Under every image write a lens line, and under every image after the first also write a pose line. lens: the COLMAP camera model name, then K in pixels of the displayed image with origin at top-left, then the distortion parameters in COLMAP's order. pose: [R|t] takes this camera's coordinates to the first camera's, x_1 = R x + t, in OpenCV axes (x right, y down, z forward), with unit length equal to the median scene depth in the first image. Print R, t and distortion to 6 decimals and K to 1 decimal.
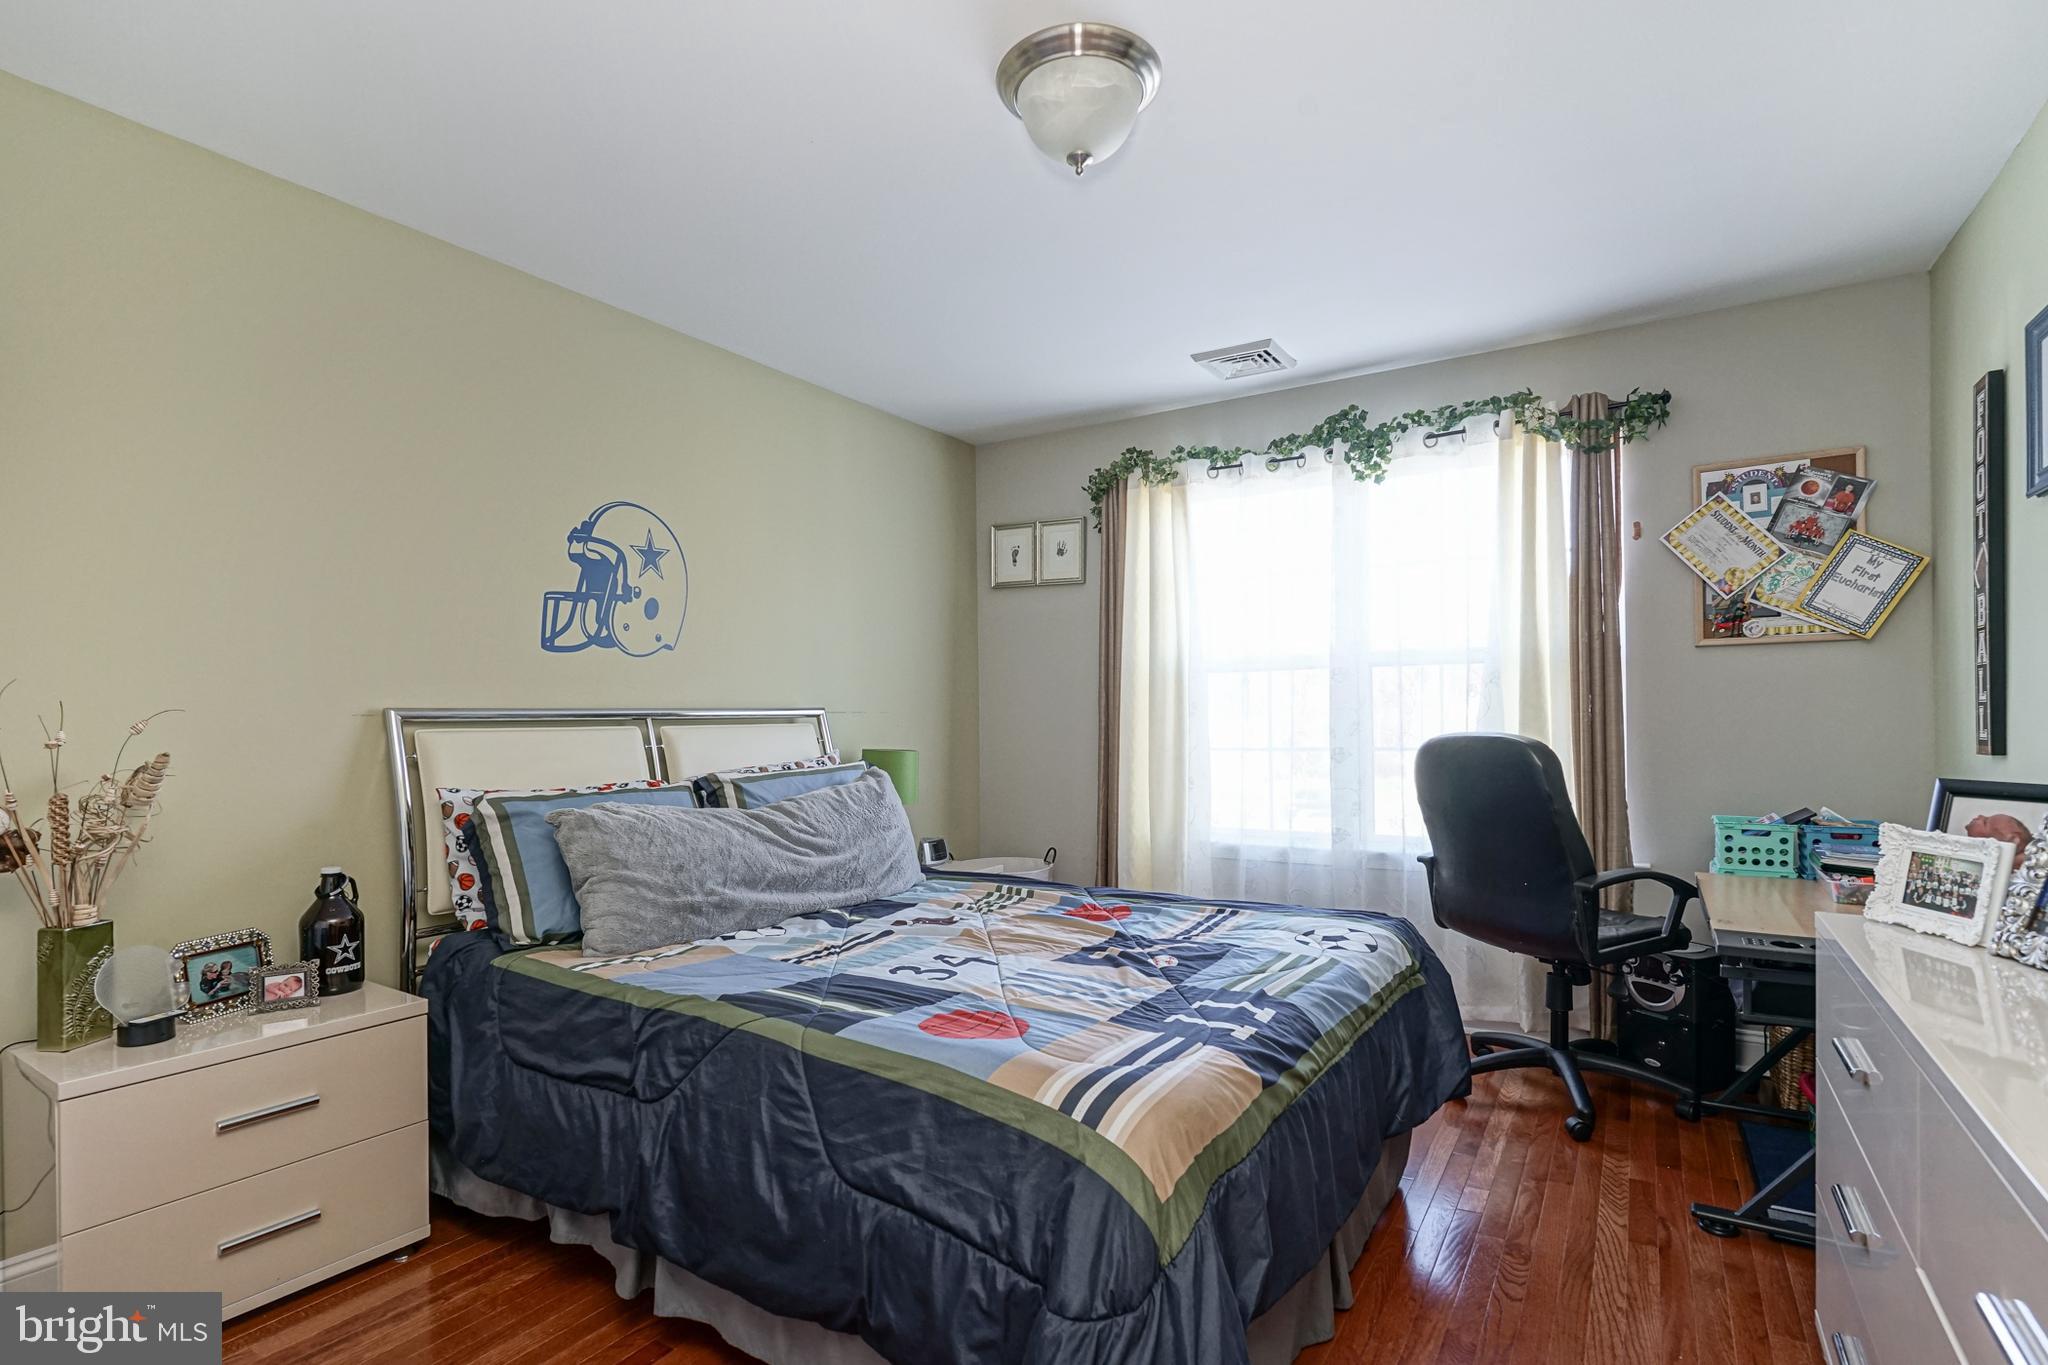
lens RADIAL K [[987.3, 0, 1024.9], [0, 987.3, 693.1], [0, 0, 1]] dist [-0.013613, 0.006905]
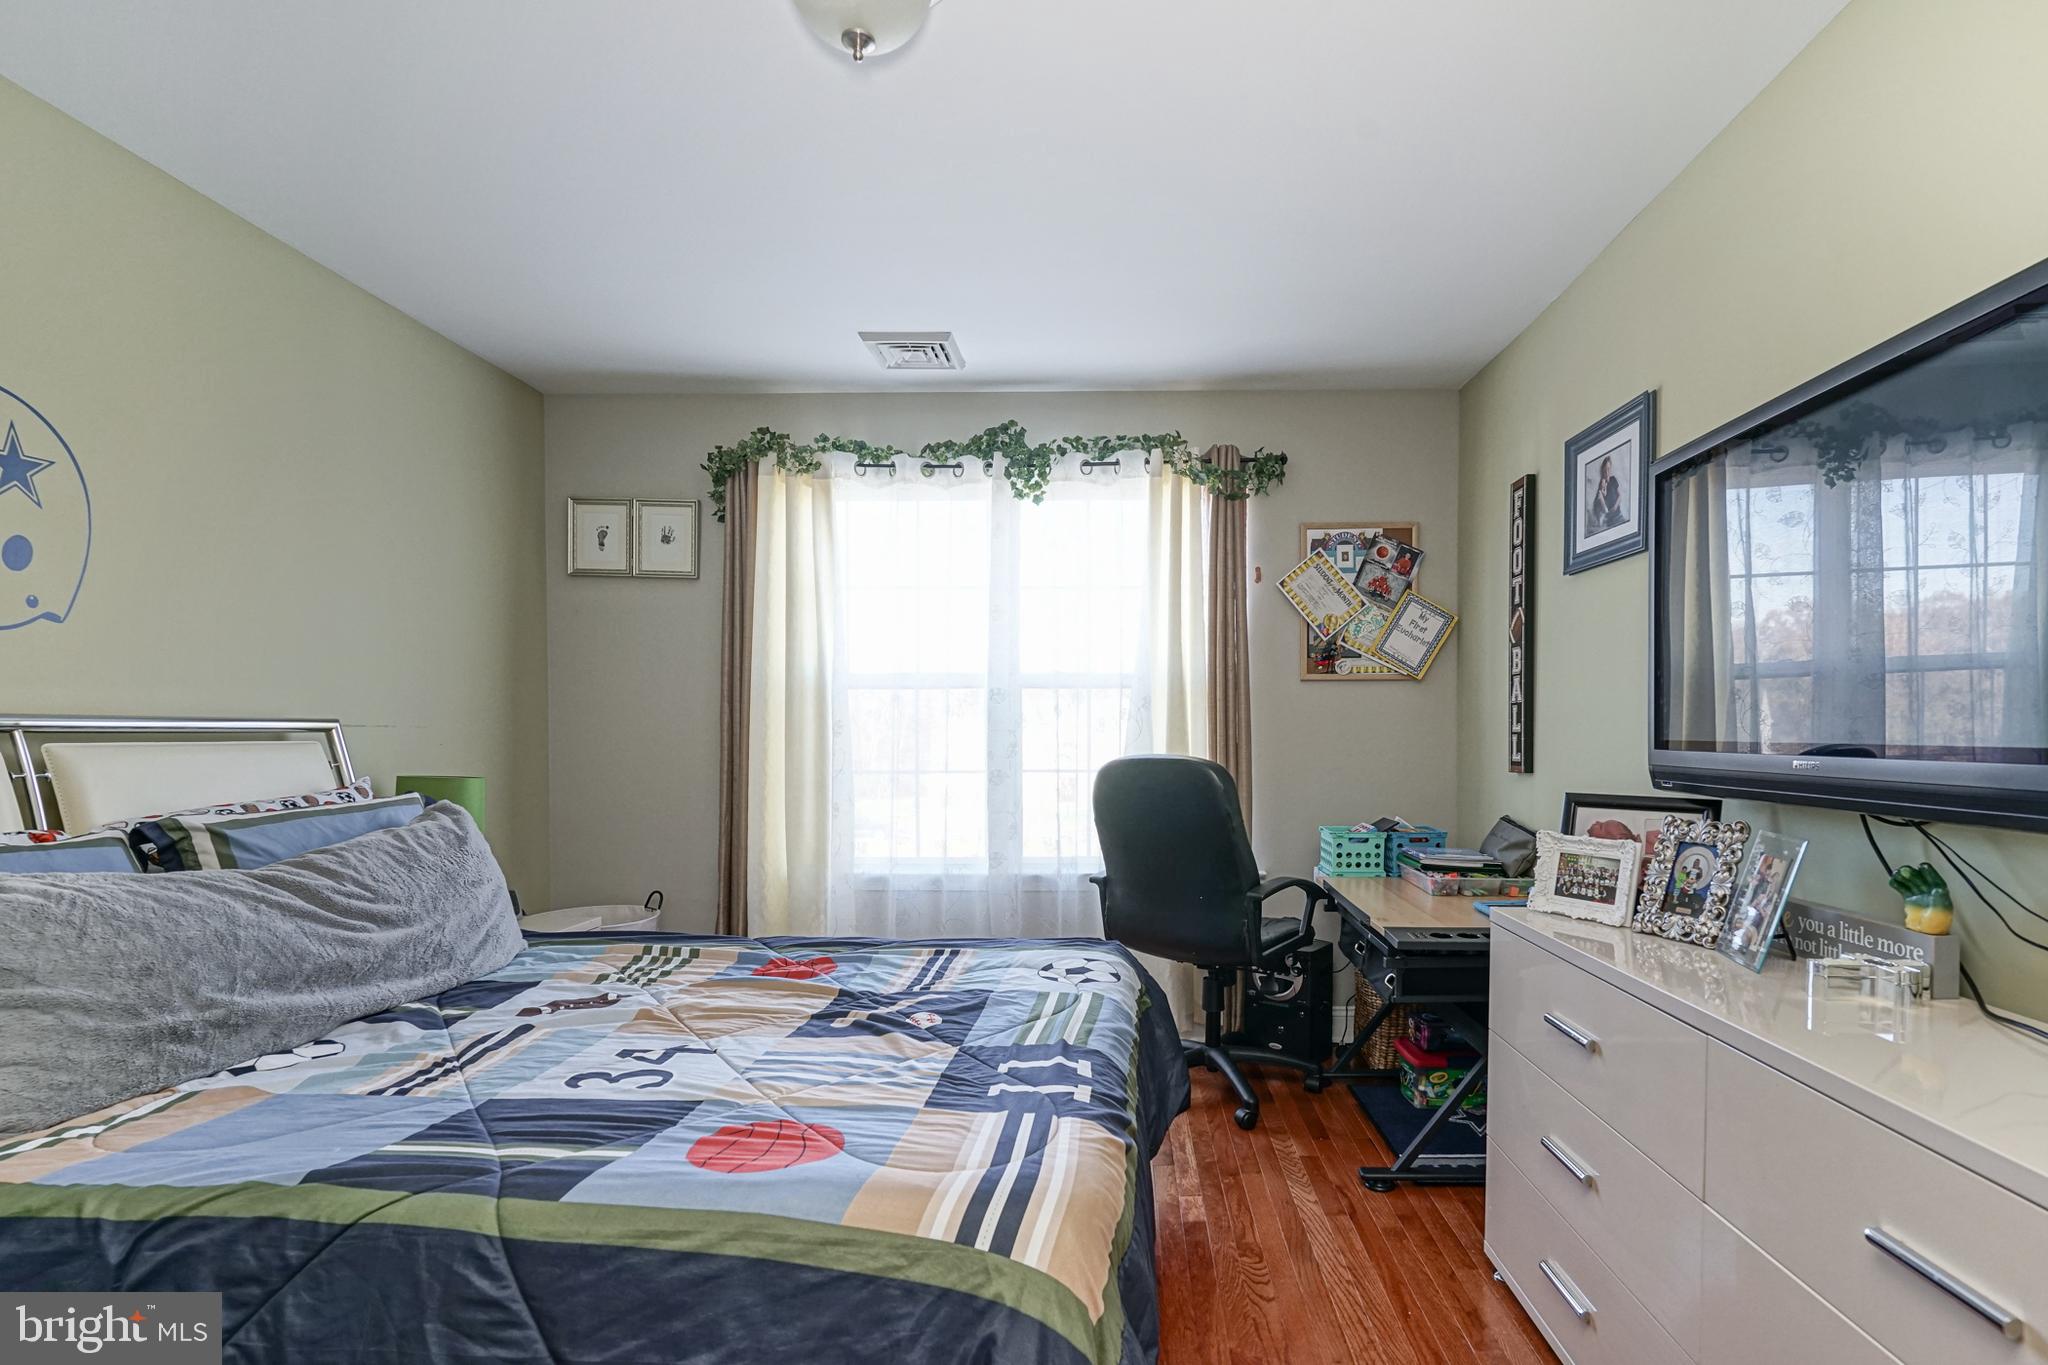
lens RADIAL K [[974.0, 0, 1024.4], [0, 974.0, 737.7], [0, 0, 1]] dist [-0.012484, 0.005504]
pose [[0.858118, 0.009751, 0.513360, -0.190128], [-0.021926, 0.999604, 0.017665, 0.007116], [-0.512984, -0.026415, 0.857992, 0.197017]]
